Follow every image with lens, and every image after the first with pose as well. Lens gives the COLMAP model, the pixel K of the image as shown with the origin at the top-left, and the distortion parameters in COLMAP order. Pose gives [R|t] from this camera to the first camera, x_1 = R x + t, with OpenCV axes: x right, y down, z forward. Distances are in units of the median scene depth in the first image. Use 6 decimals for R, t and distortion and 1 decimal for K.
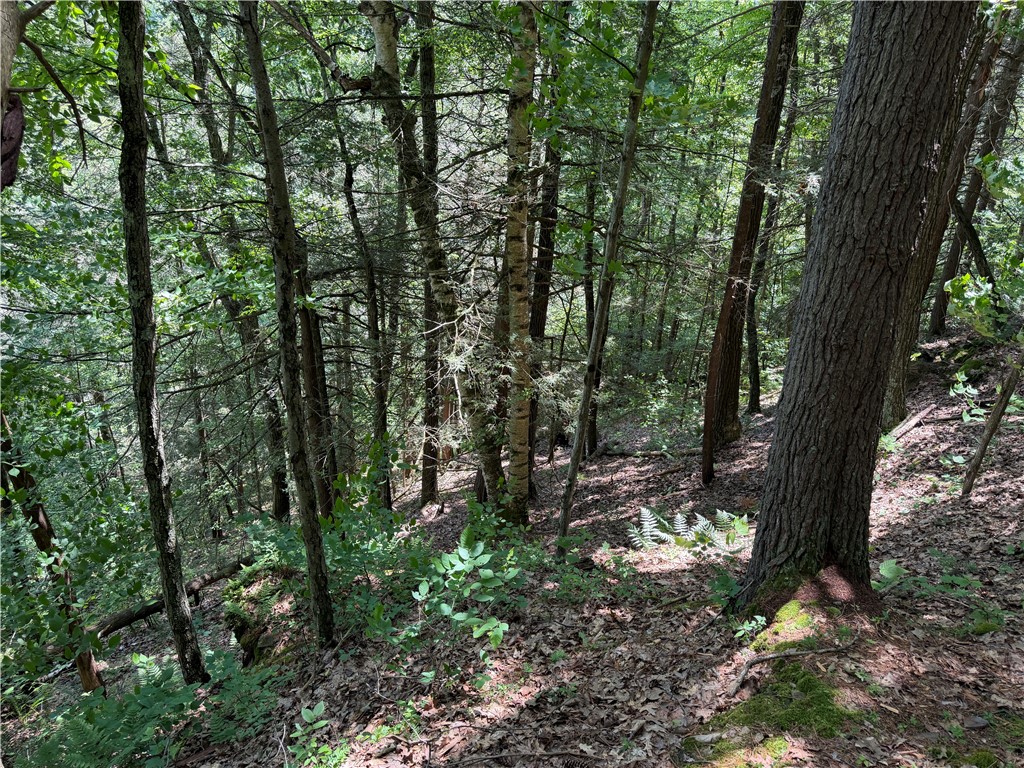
lens RADIAL K [[713.8, 0, 513.8], [0, 713.8, 381.4], [0, 0, 1]] dist [0.056760, -0.069306]
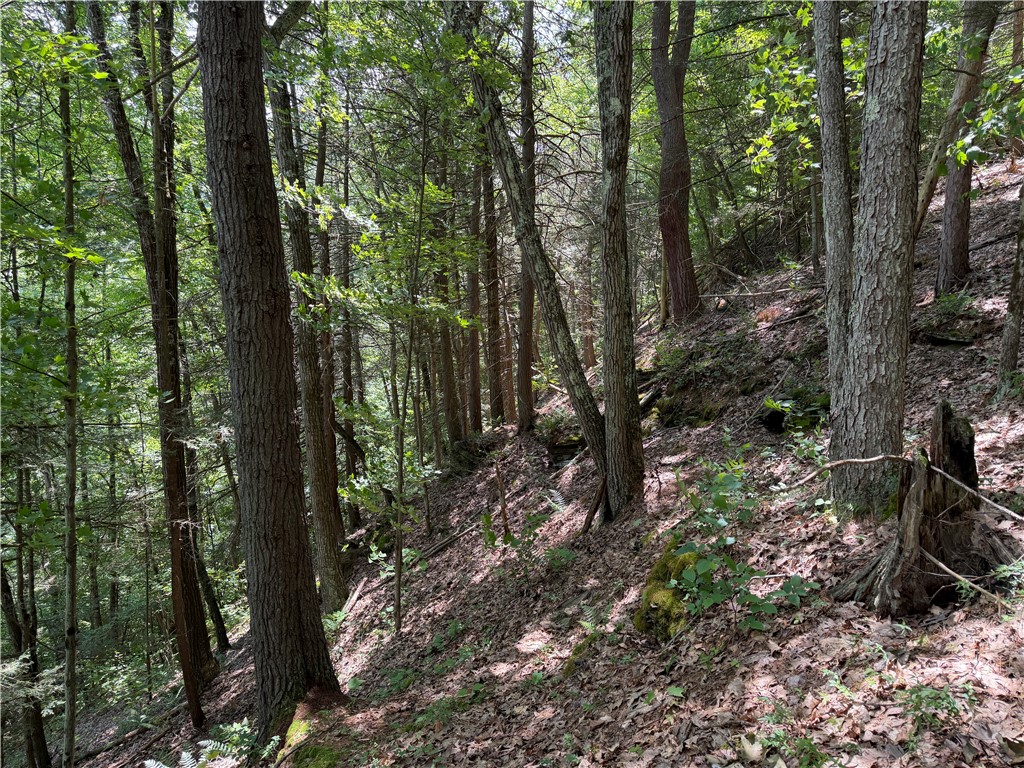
lens RADIAL K [[713.8, 0, 516.4], [0, 713.8, 376.7], [0, 0, 1]] dist [0.056760, -0.069306]
pose [[0.703118, -0.121138, 0.700679, -0.071090], [0.342144, 0.921450, -0.184029, 0.029429], [-0.623348, 0.369127, 0.689335, -0.162849]]
